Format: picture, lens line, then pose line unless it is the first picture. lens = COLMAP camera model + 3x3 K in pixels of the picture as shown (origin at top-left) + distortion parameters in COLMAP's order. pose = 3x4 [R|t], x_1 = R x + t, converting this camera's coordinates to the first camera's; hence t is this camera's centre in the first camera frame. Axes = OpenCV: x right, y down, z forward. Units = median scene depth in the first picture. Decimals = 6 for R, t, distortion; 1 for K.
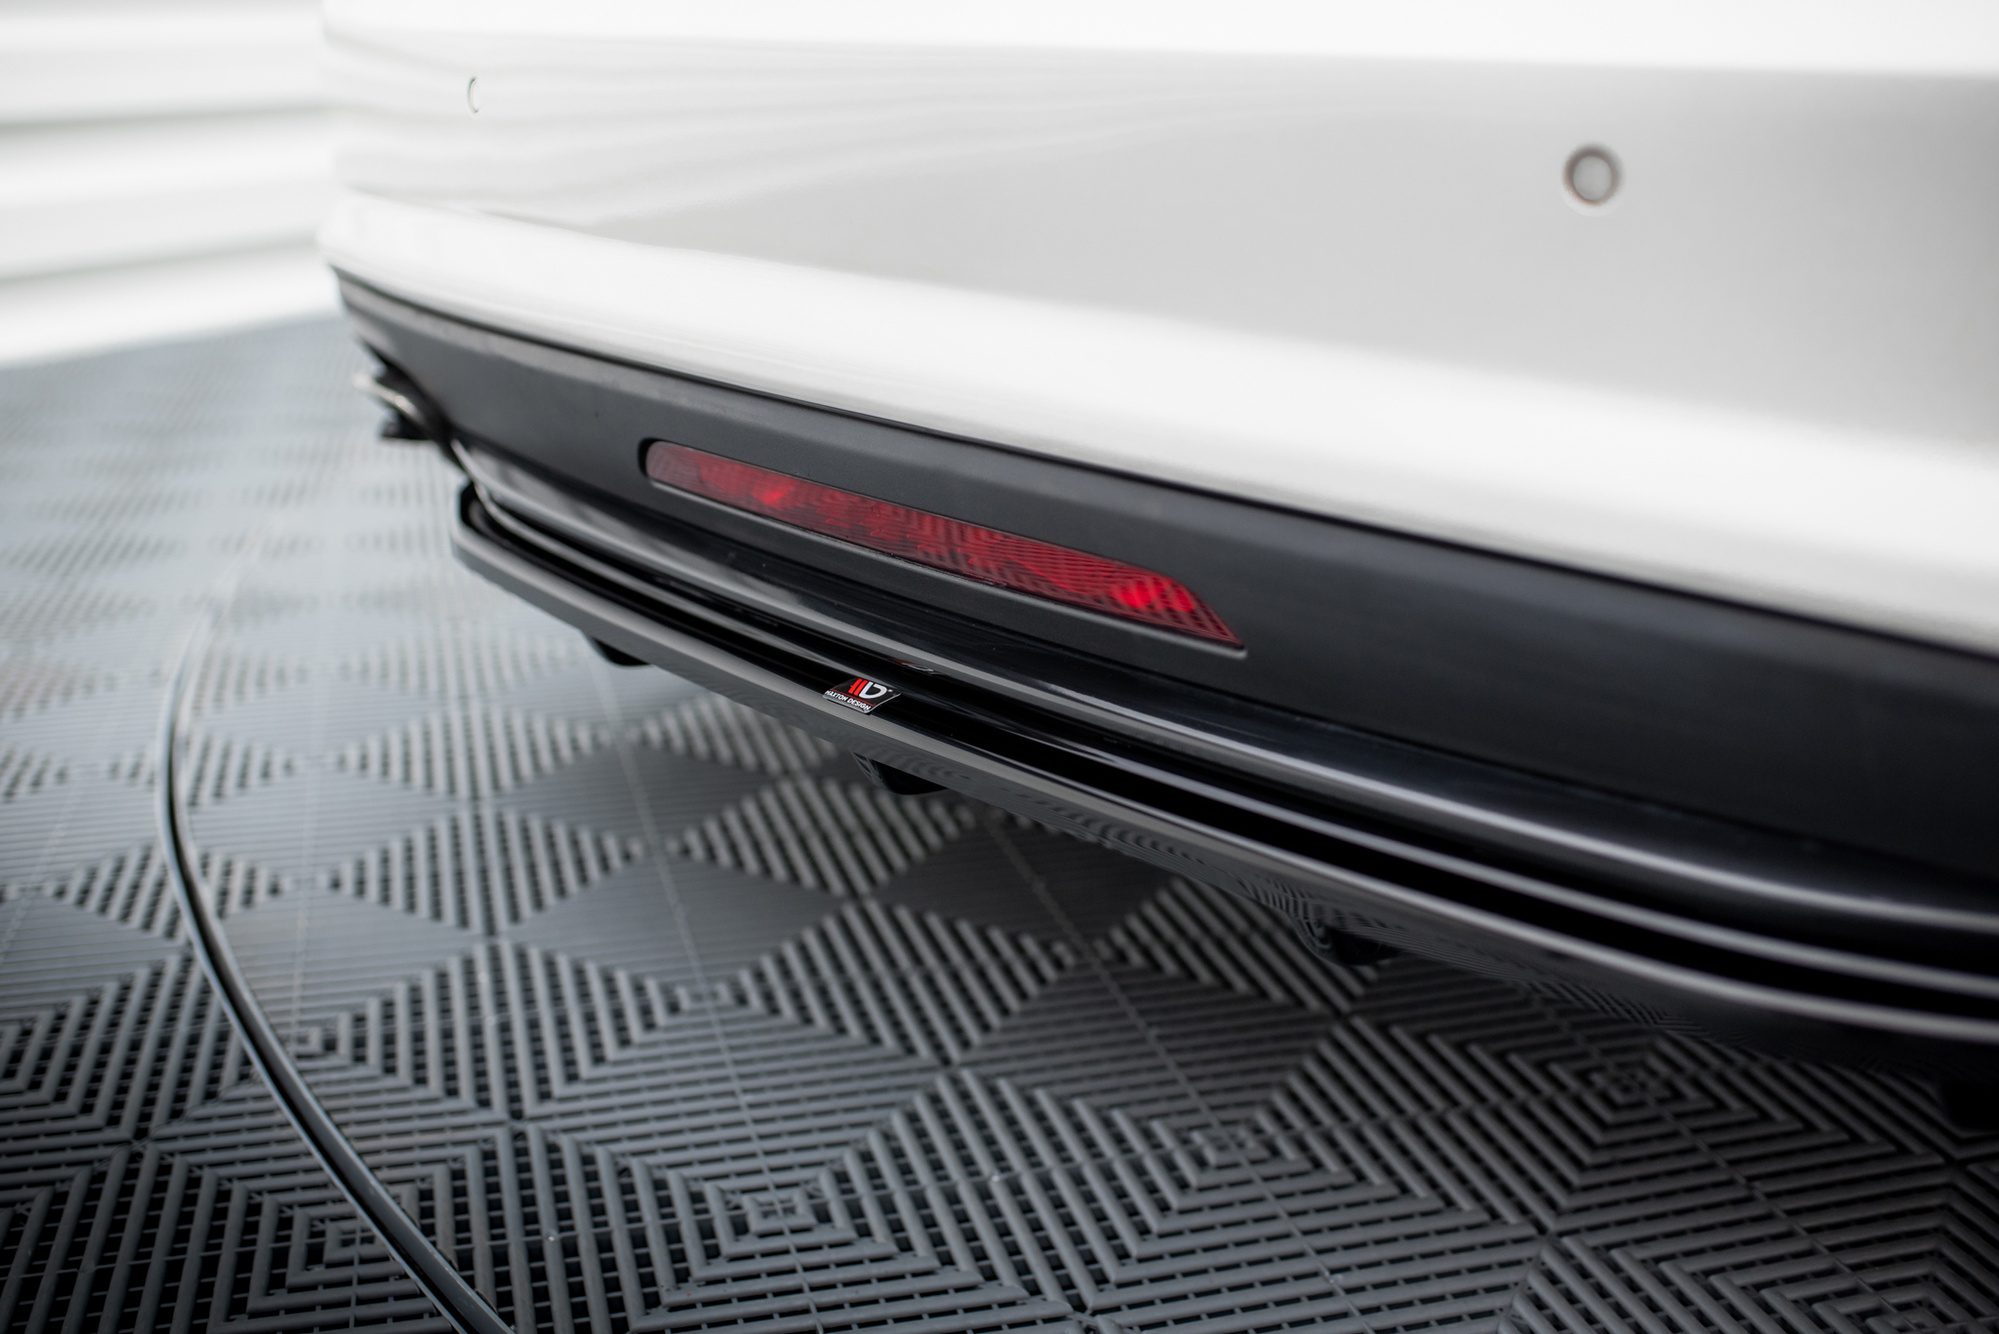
lens RADIAL K [[2068.7, 0, 959.3], [0, 2068.7, 662.0], [0, 0, 1]] dist [-0.088863, 0.043438]
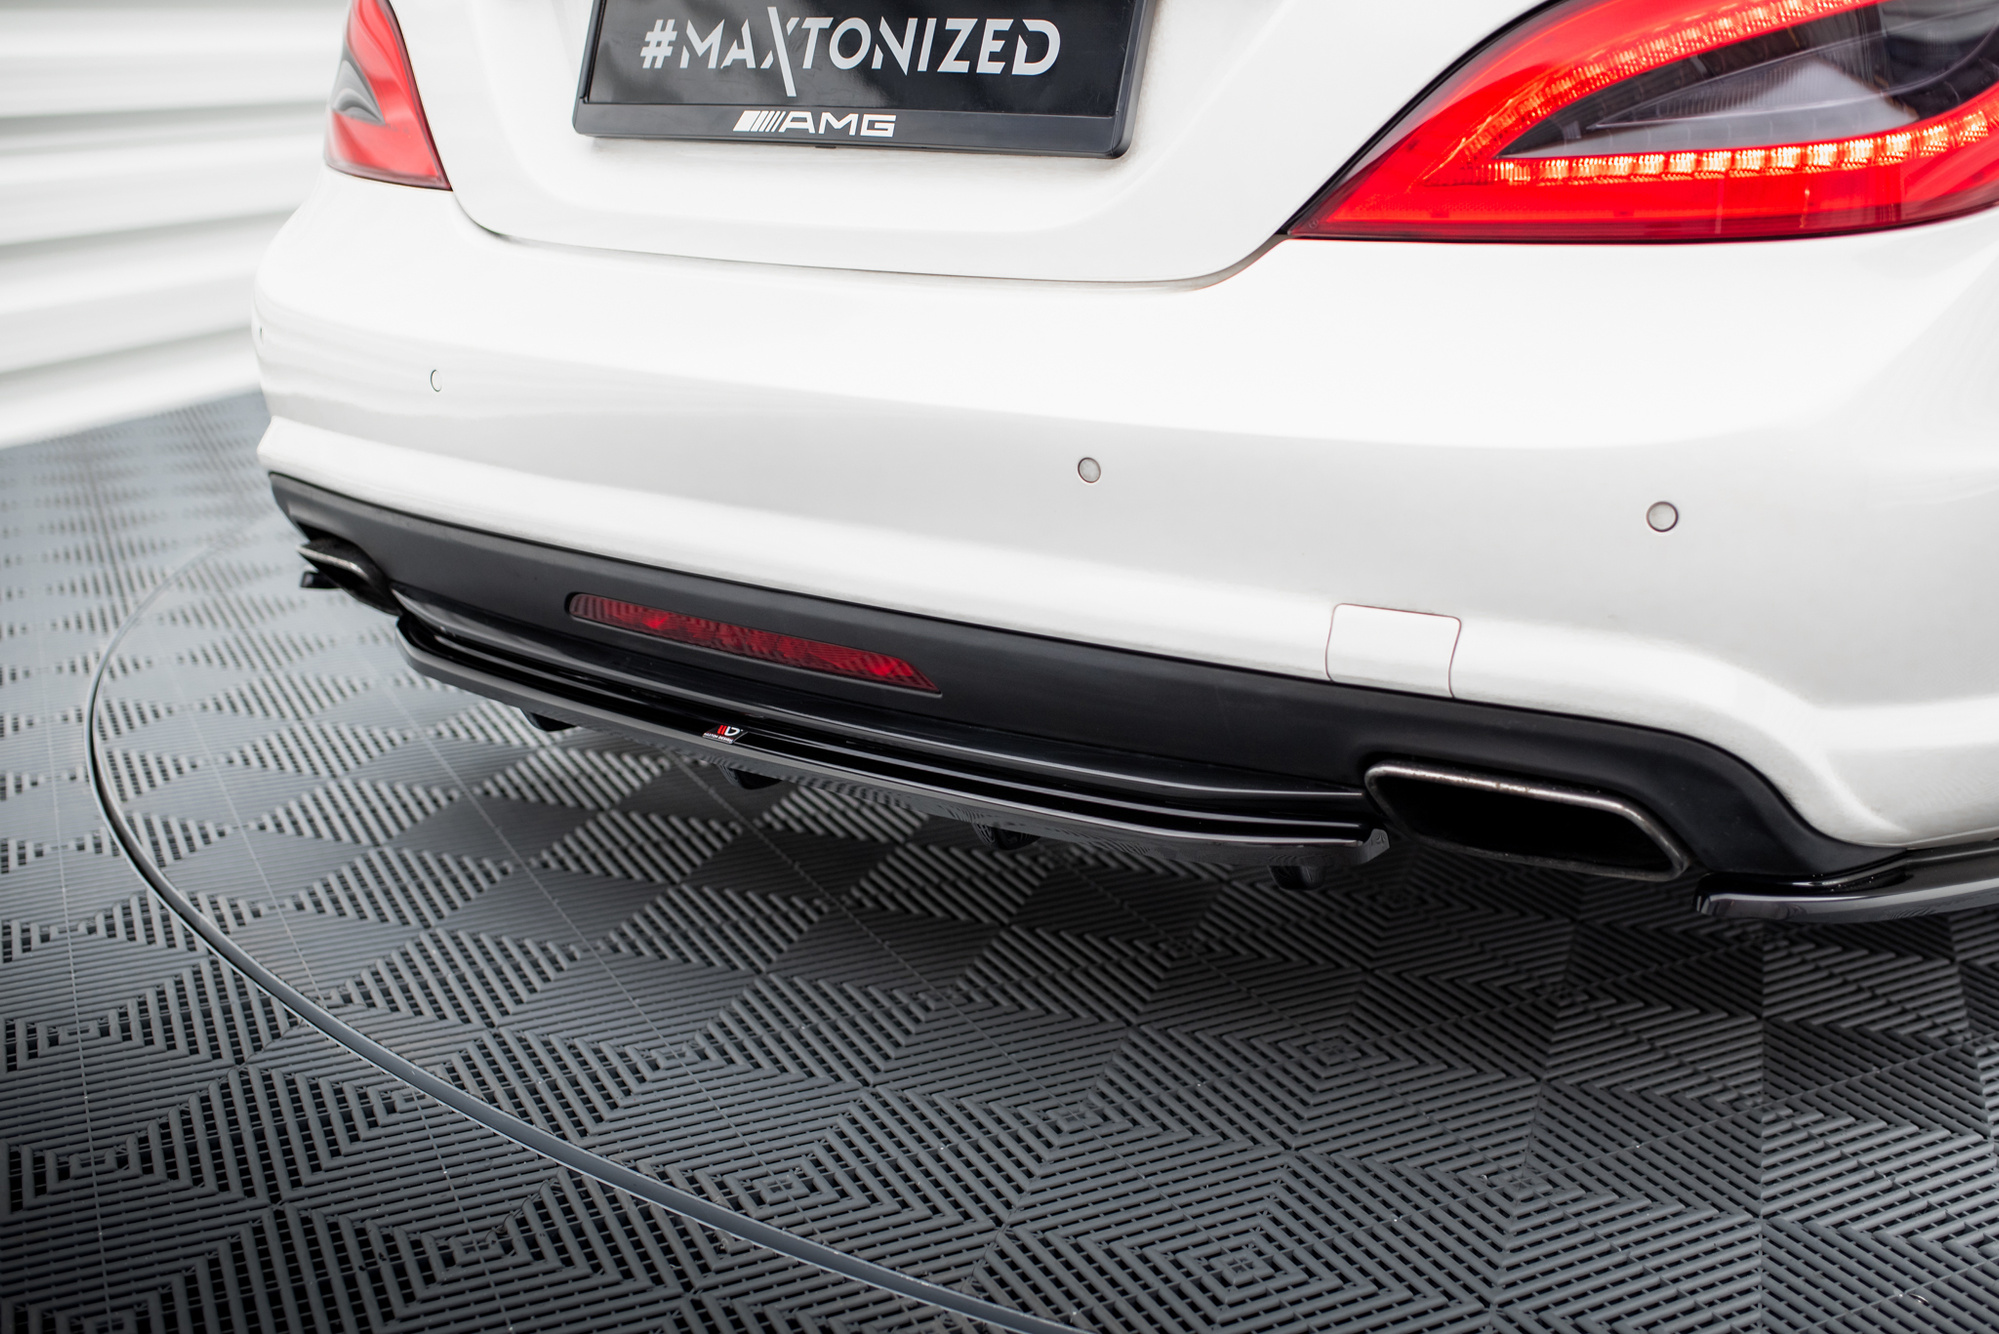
lens RADIAL K [[2062.8, 0, 1090.9], [0, 2062.8, 745.9], [0, 0, 1]] dist [-0.111385, 0.132627]
pose [[0.970465, -0.069507, 0.231013, -0.116380], [0.066677, 0.997573, 0.020046, 0.009064], [-0.231846, -0.004051, 0.972744, -0.609968]]
